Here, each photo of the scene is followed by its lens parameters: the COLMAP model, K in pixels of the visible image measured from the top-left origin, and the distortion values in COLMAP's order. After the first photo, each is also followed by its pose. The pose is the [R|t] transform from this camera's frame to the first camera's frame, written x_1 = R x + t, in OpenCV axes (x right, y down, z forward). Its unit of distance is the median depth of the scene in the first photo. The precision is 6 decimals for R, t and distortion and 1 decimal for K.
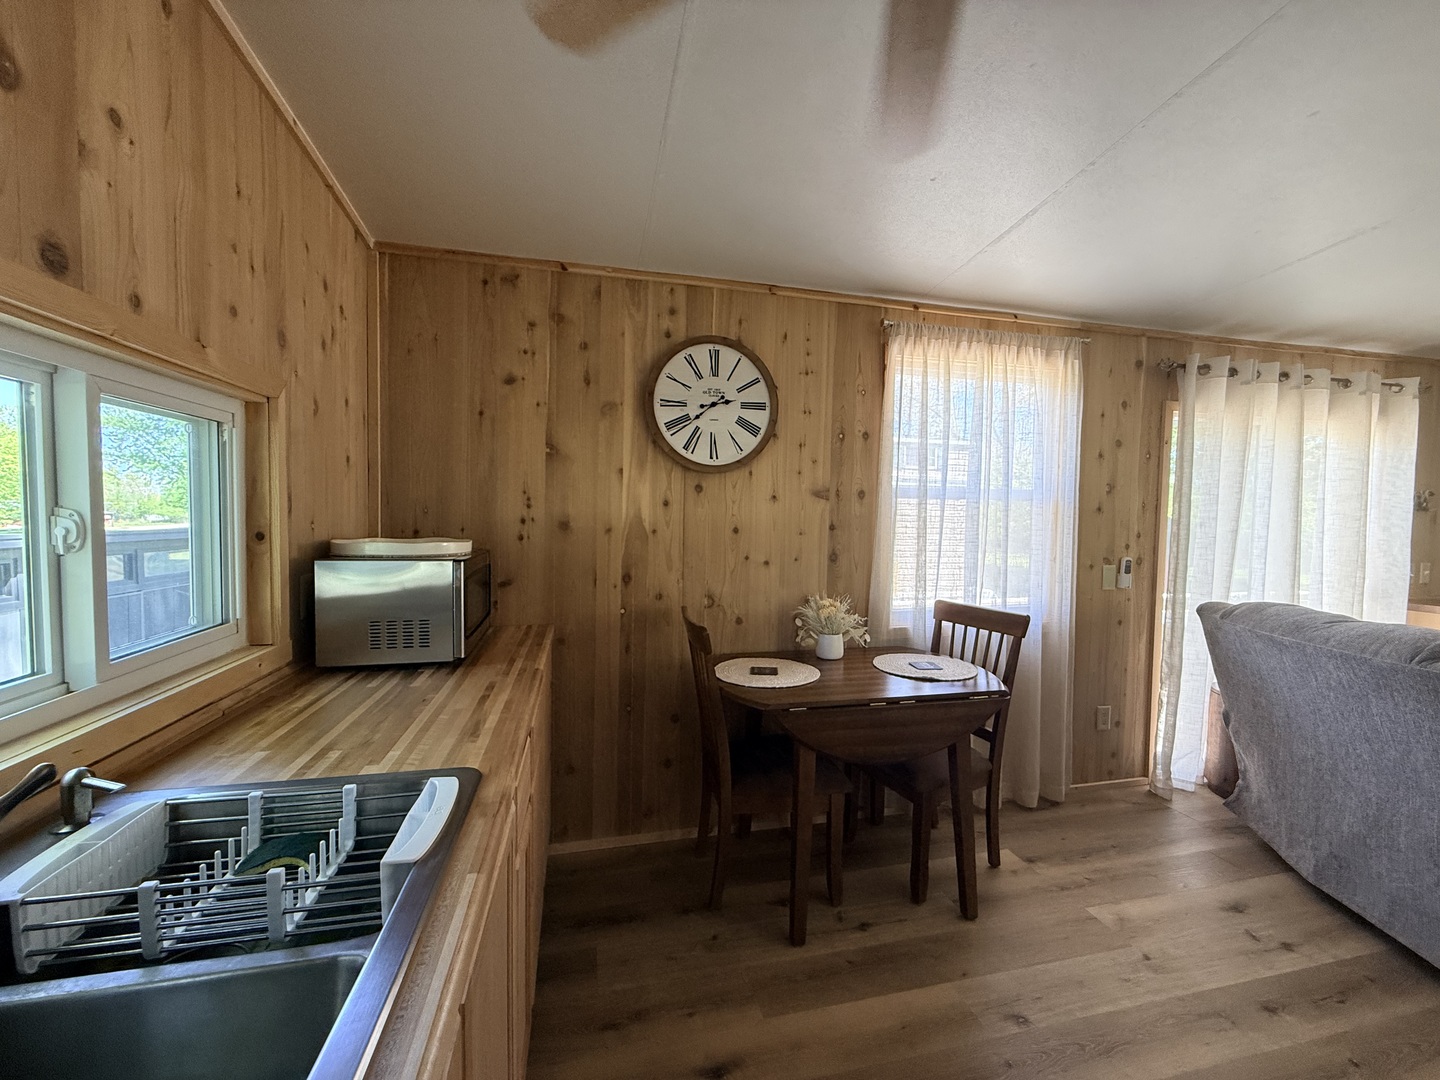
lens RADIAL K [[574.5, 0, 717.9], [0, 574.5, 541.3], [0, 0, 1]] dist [-0.000414, 0.000079]
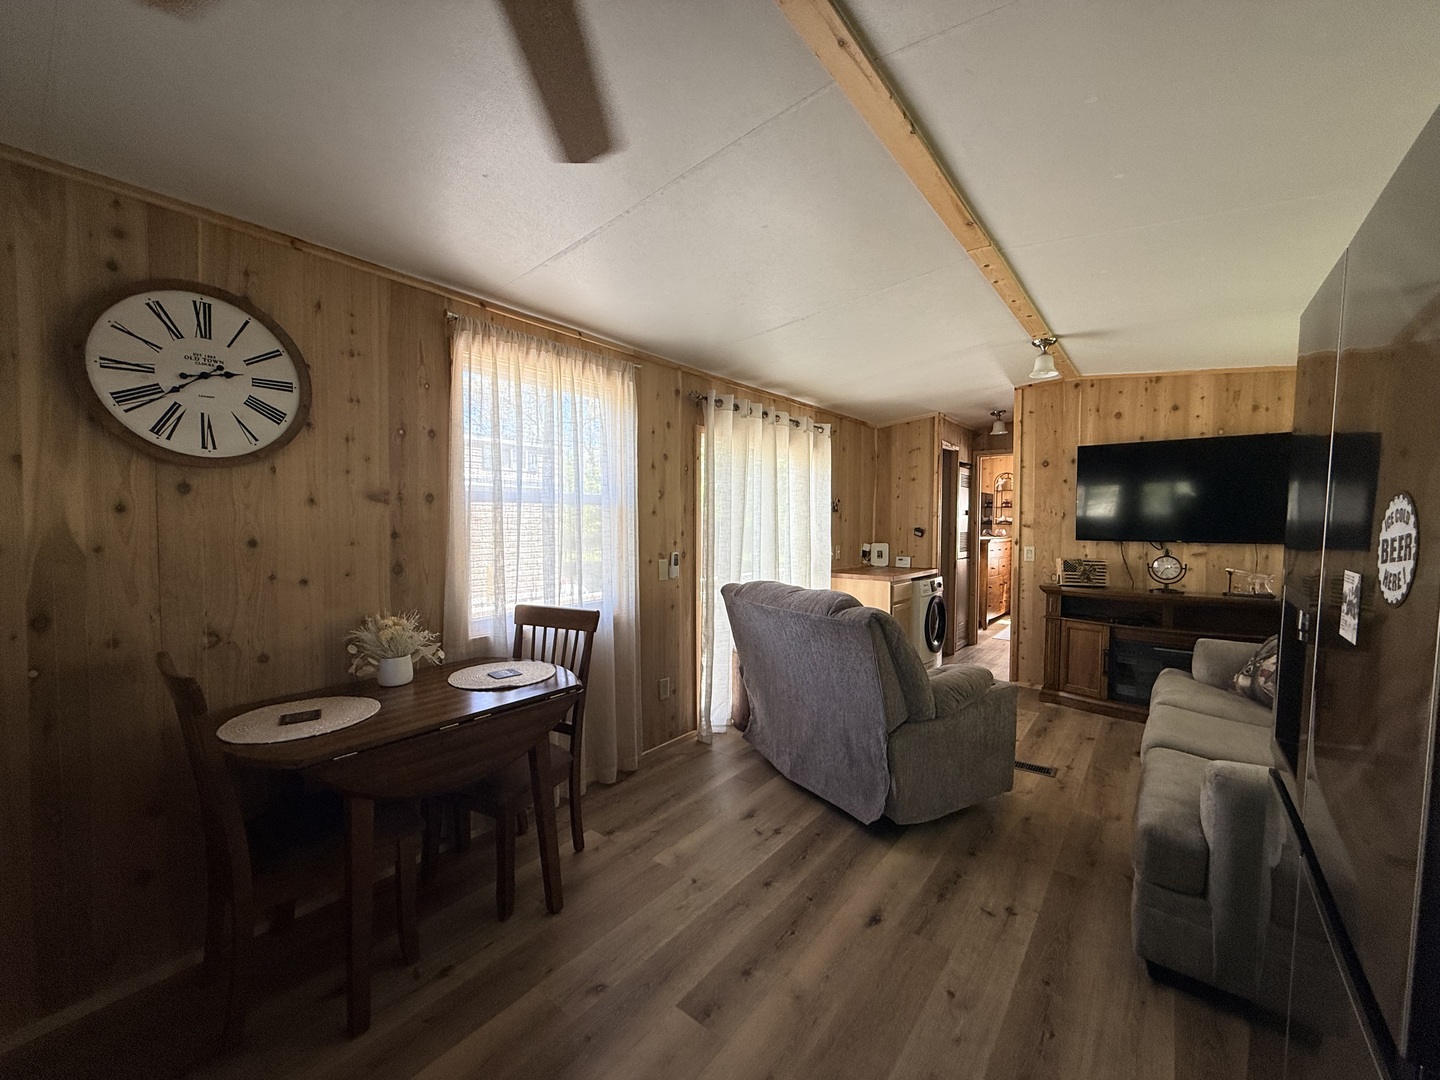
lens RADIAL K [[574.5, 0, 717.9], [0, 574.5, 541.3], [0, 0, 1]] dist [-0.000414, 0.000079]
pose [[0.780819, -0.037211, 0.623649, 0.039142], [0.038350, 0.999197, 0.011604, -0.006266], [-0.623580, 0.014856, 0.781619, 0.003963]]
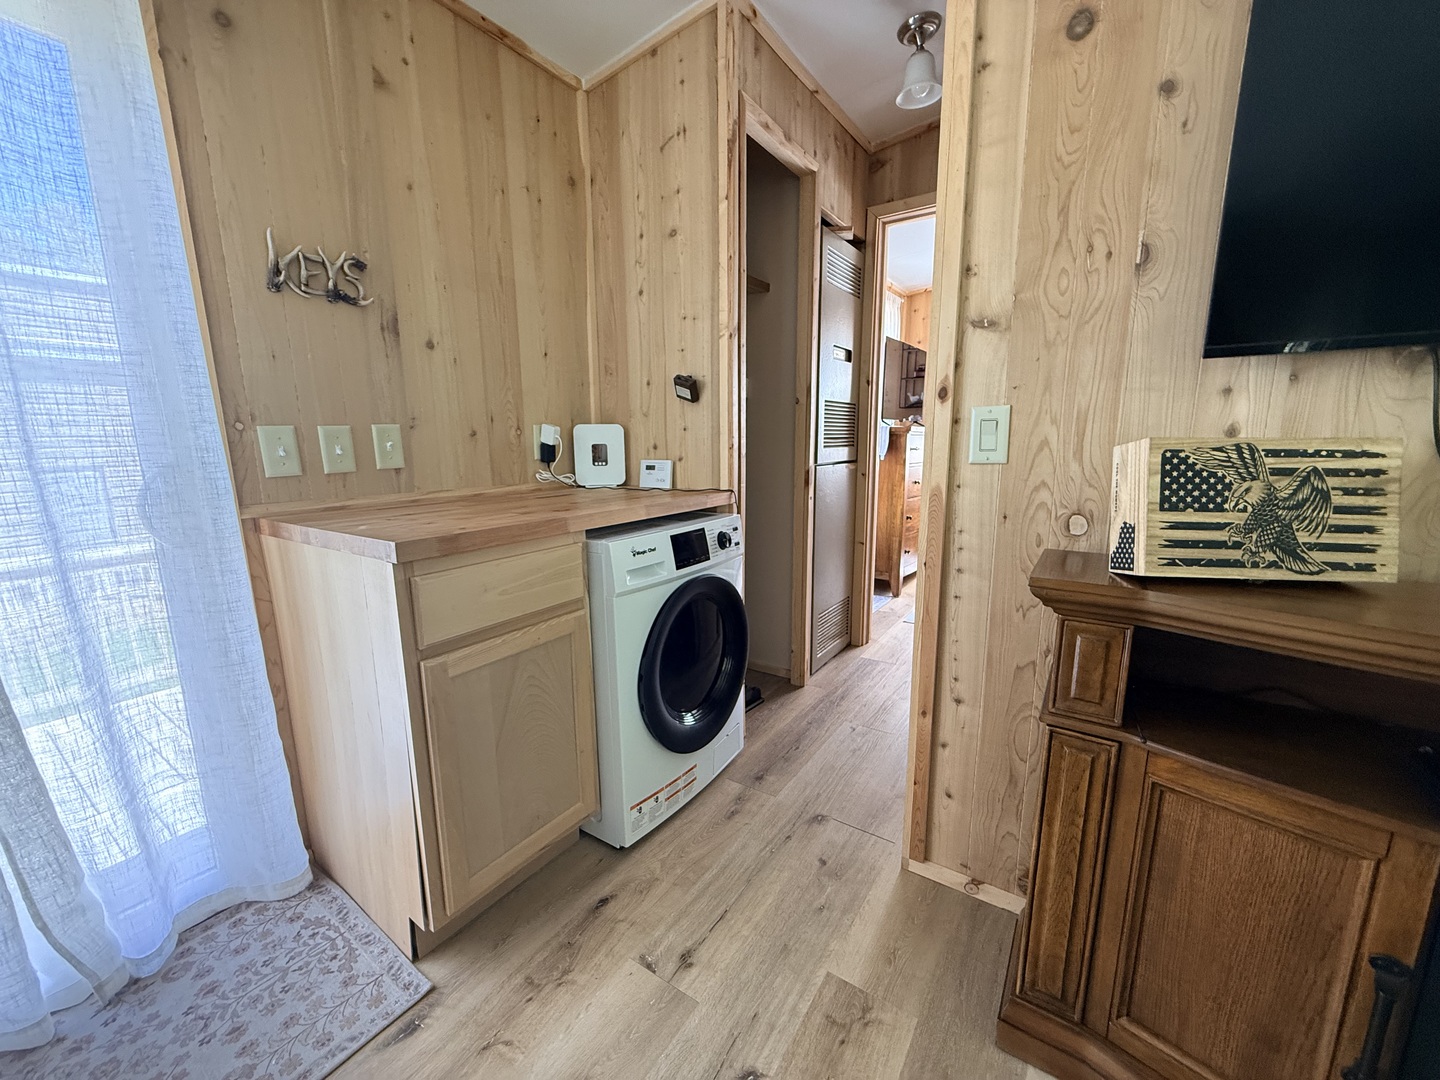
lens RADIAL K [[574.5, 0, 717.9], [0, 574.5, 541.3], [0, 0, 1]] dist [-0.000414, 0.000079]
pose [[0.732350, -0.149657, 0.664279, 1.573721], [0.053030, 0.985121, 0.163477, 0.098823], [-0.678860, -0.084496, 0.729389, 0.662550]]
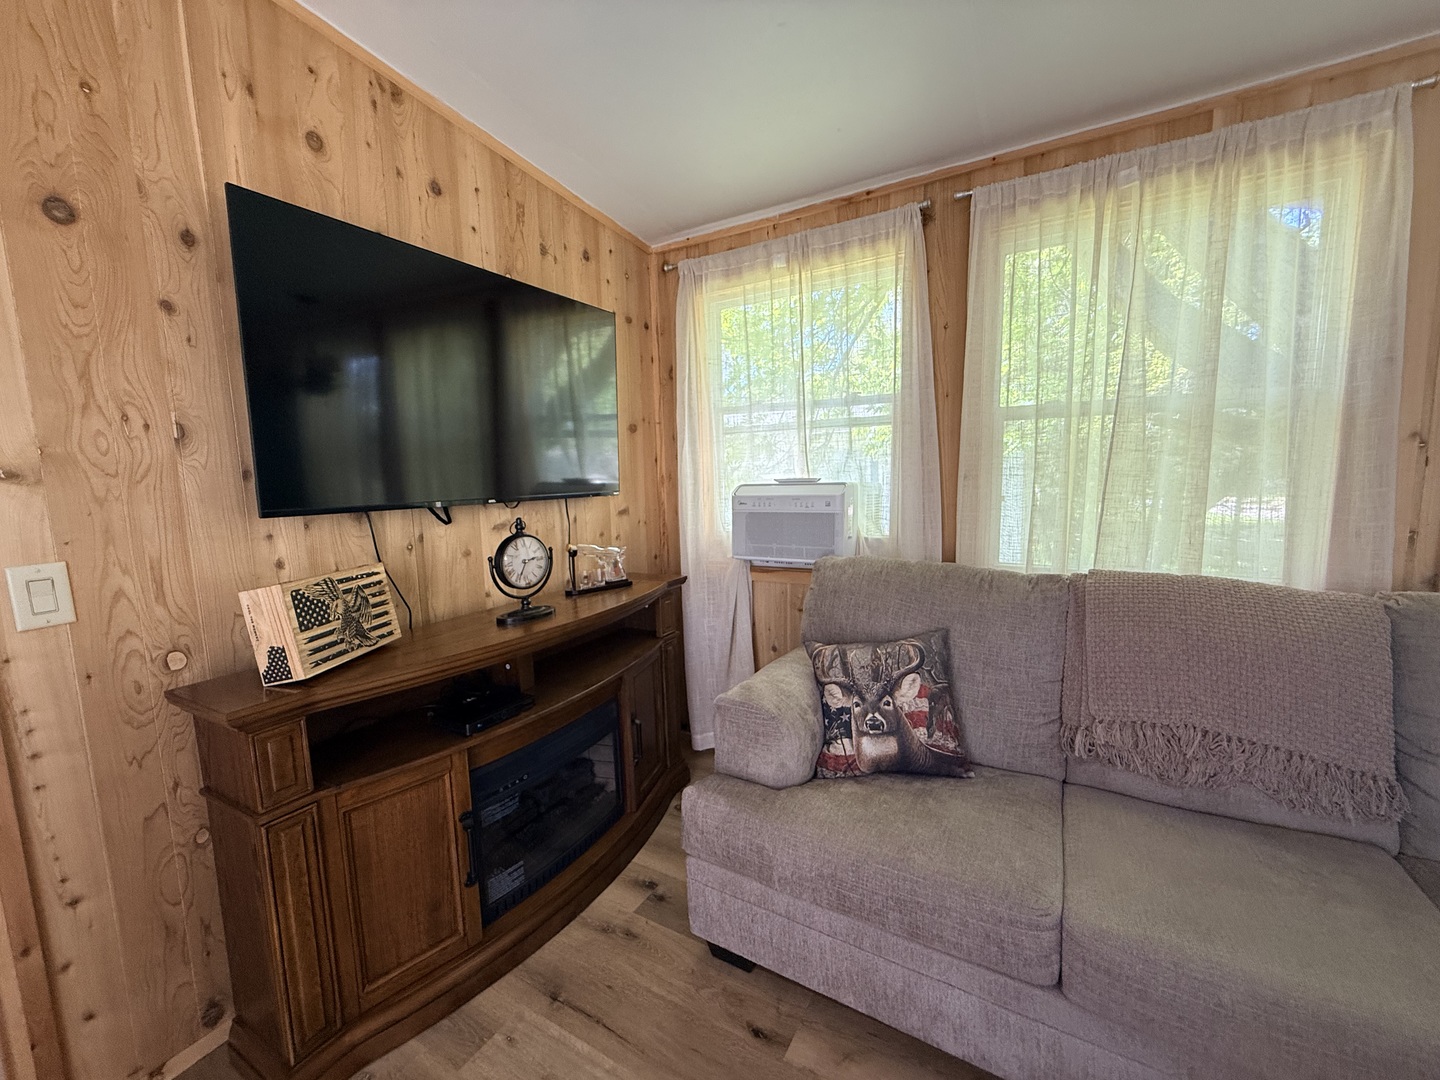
lens RADIAL K [[574.5, 0, 717.9], [0, 574.5, 541.3], [0, 0, 1]] dist [-0.000414, 0.000079]
pose [[-0.726111, -0.073975, 0.683586, 1.405409], [0.047106, 0.986508, 0.156792, 0.012410], [-0.685962, 0.146049, -0.712829, 0.831670]]
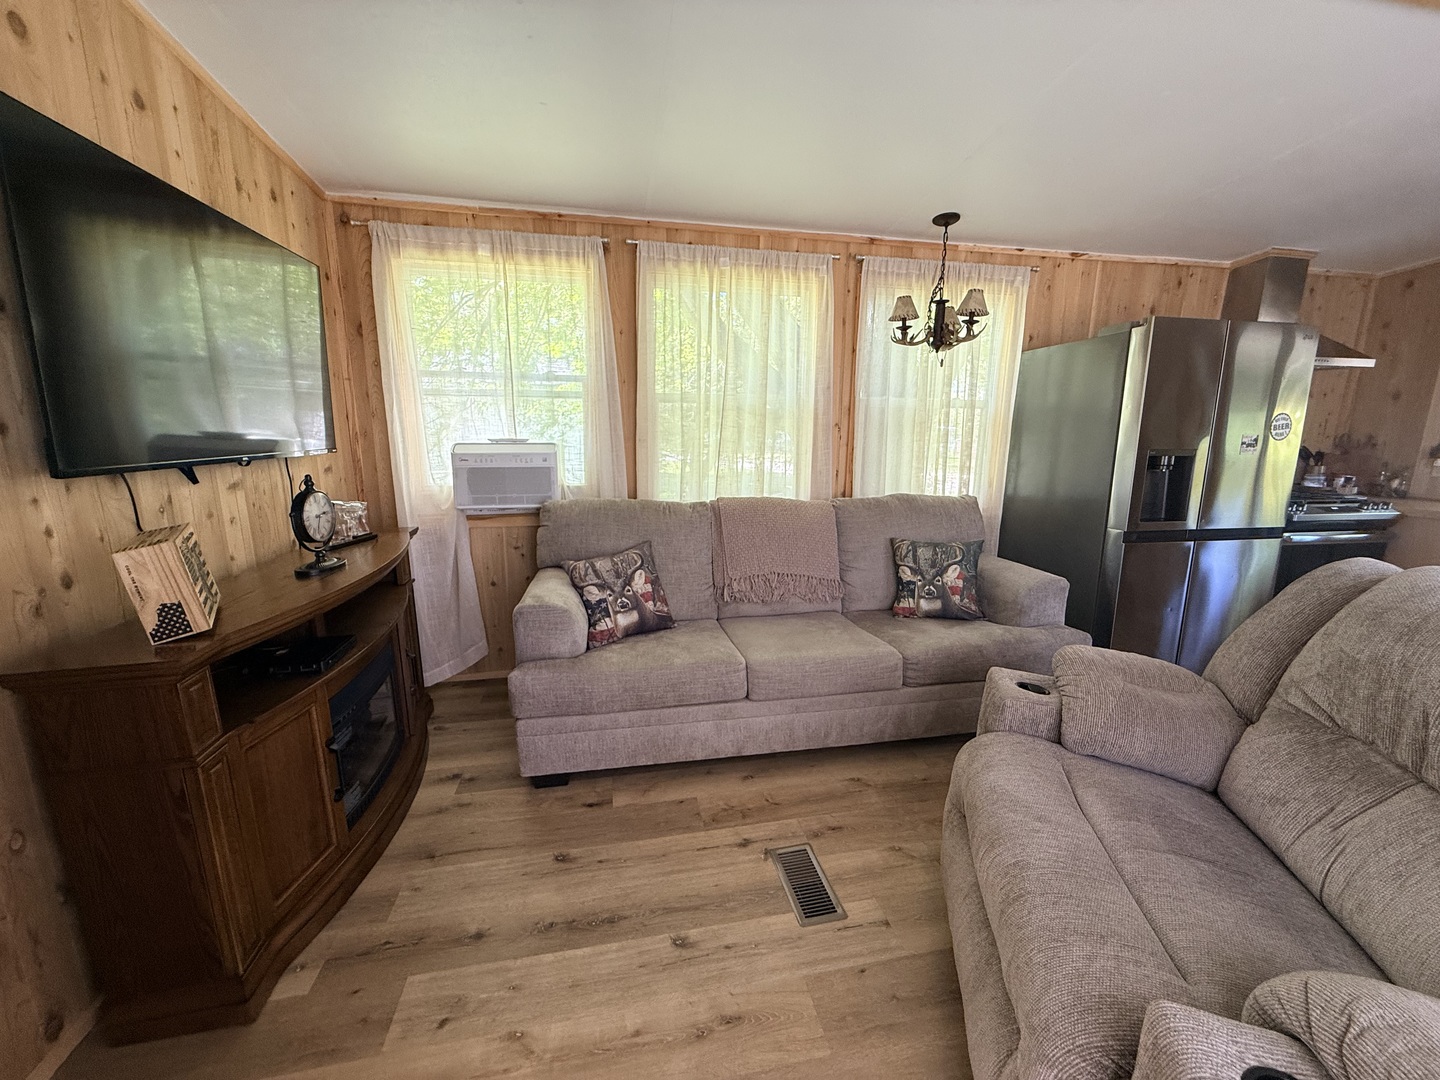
lens RADIAL K [[574.5, 0, 717.9], [0, 574.5, 541.3], [0, 0, 1]] dist [-0.000414, 0.000079]
pose [[-0.999162, -0.026401, 0.031283, 1.517342], [-0.018103, 0.970410, 0.240783, -0.021200], [-0.036714, 0.240015, -0.970075, 1.211413]]
